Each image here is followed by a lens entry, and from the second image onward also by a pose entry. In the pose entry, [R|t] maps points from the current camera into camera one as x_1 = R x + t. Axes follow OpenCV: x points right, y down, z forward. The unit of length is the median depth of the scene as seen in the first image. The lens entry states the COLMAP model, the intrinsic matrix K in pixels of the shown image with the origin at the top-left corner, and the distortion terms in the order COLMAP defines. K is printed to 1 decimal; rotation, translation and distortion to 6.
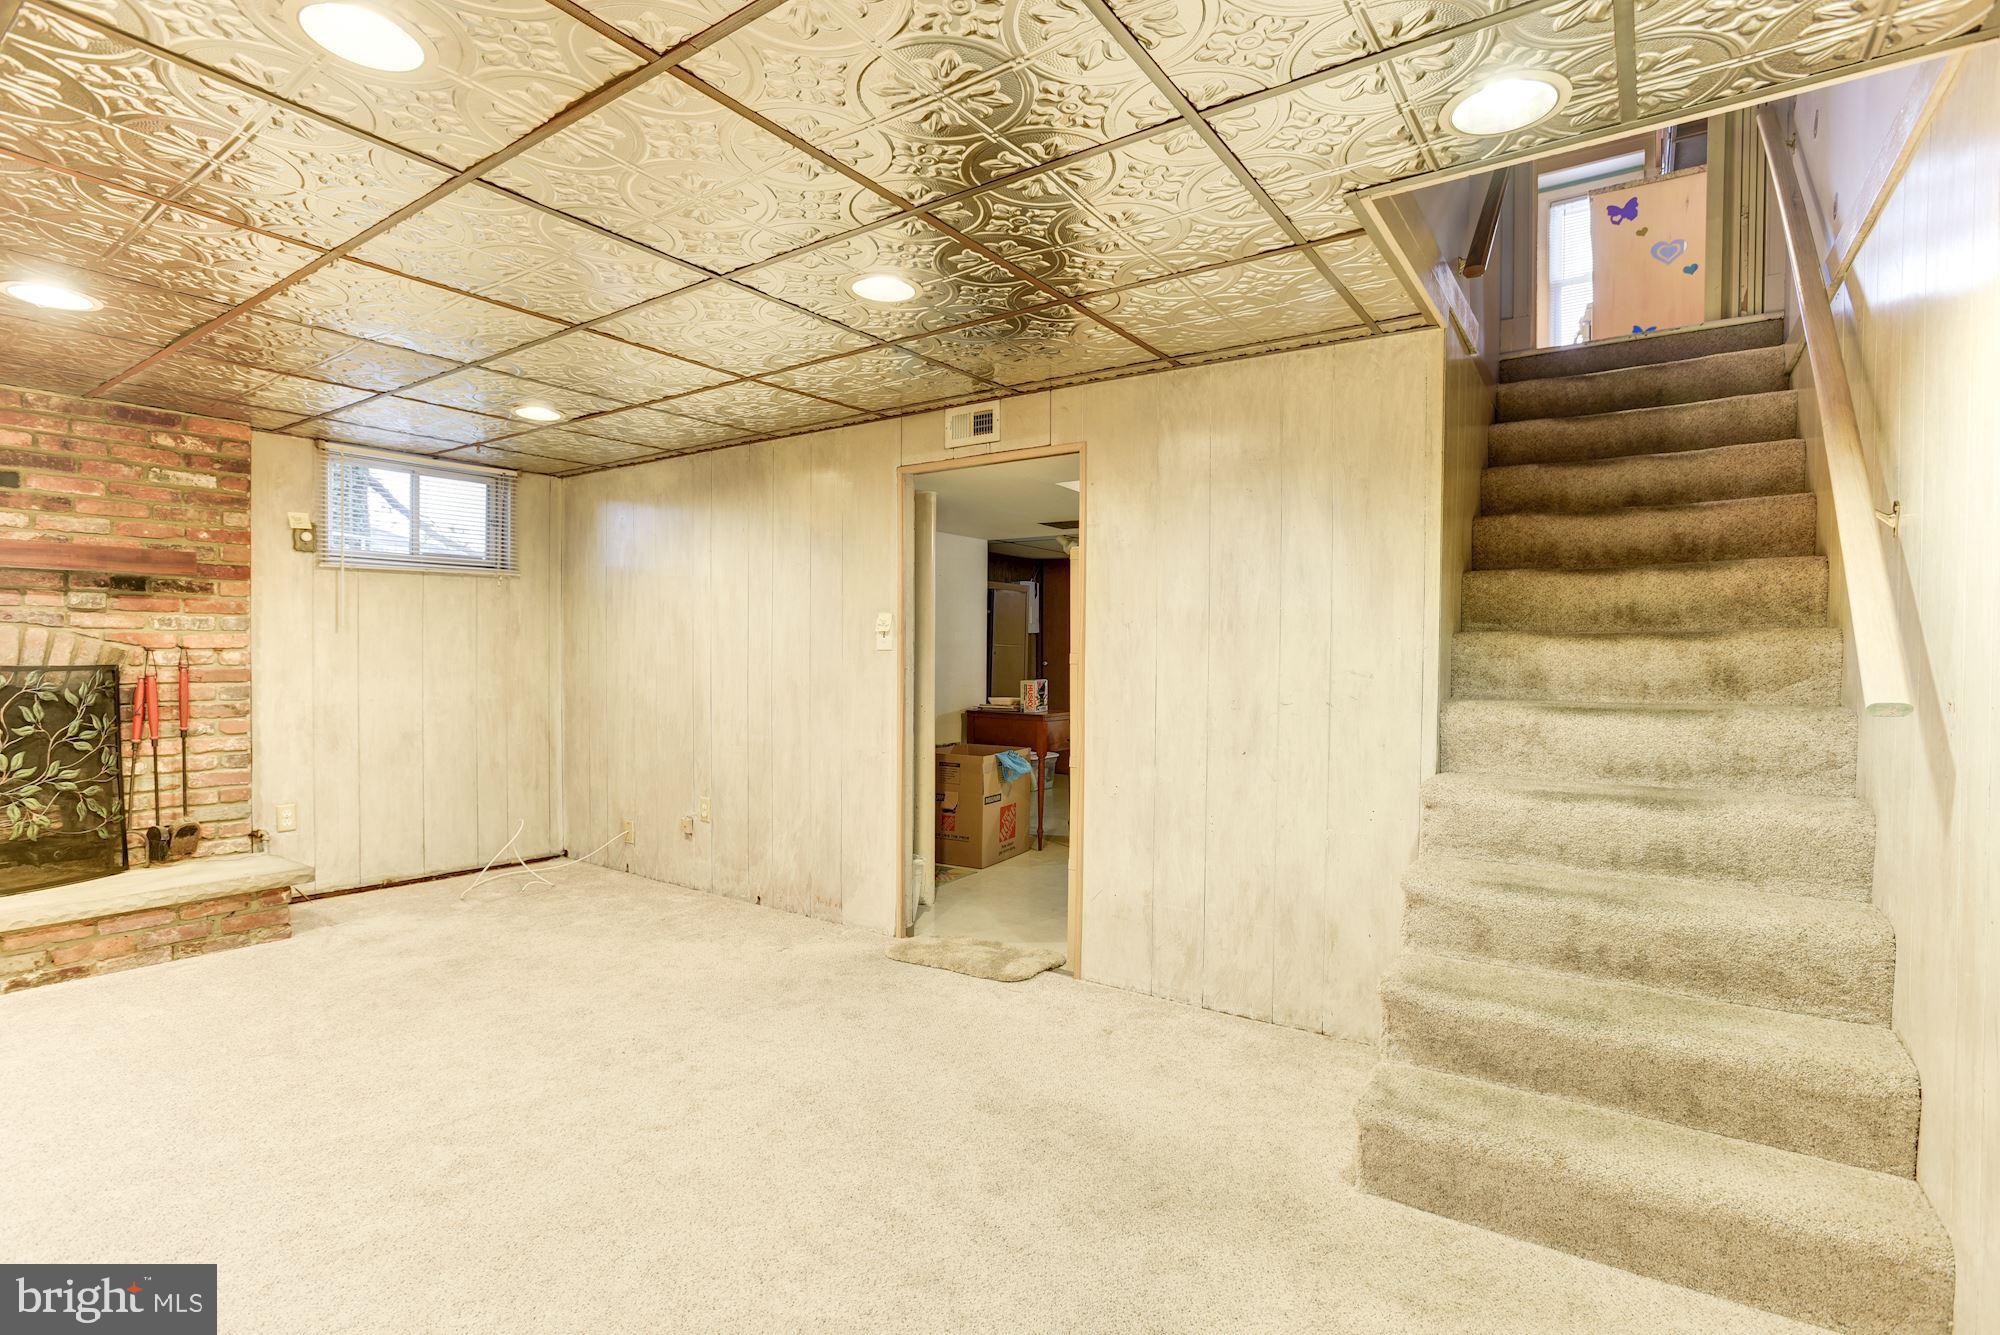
lens RADIAL K [[952.0, 0, 992.7], [0, 952.0, 672.3], [0, 0, 1]] dist [-0.059207, 0.028344]
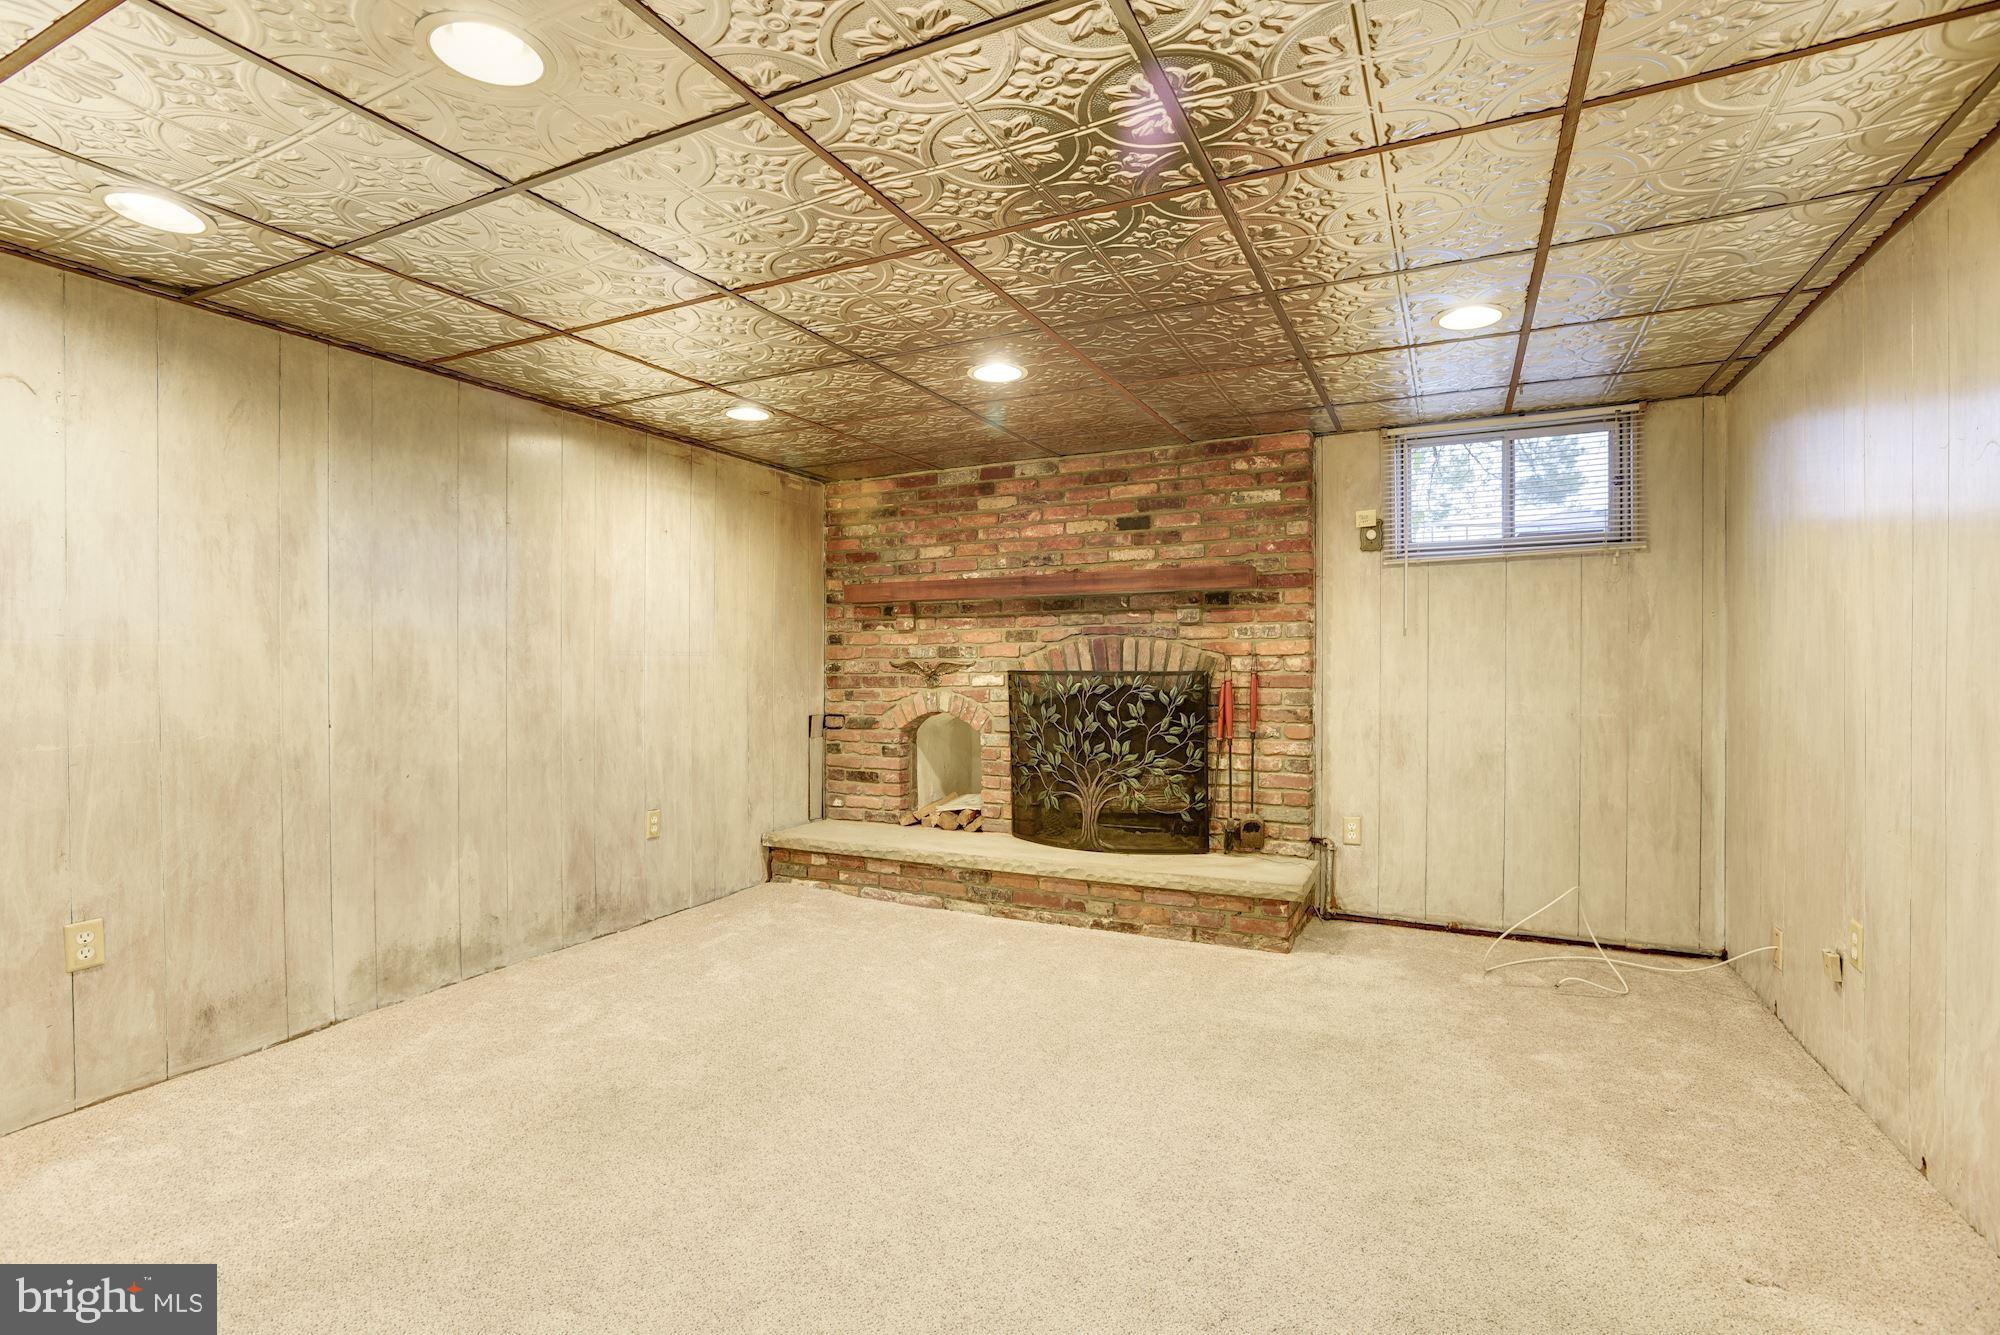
lens RADIAL K [[952.0, 0, 992.7], [0, 952.0, 672.3], [0, 0, 1]] dist [-0.059207, 0.028344]
pose [[0.154036, 0.000582, -0.988065, 0.158338], [-0.011922, 0.999928, -0.001270, -0.001410], [0.987993, 0.011976, 0.154032, 0.528281]]
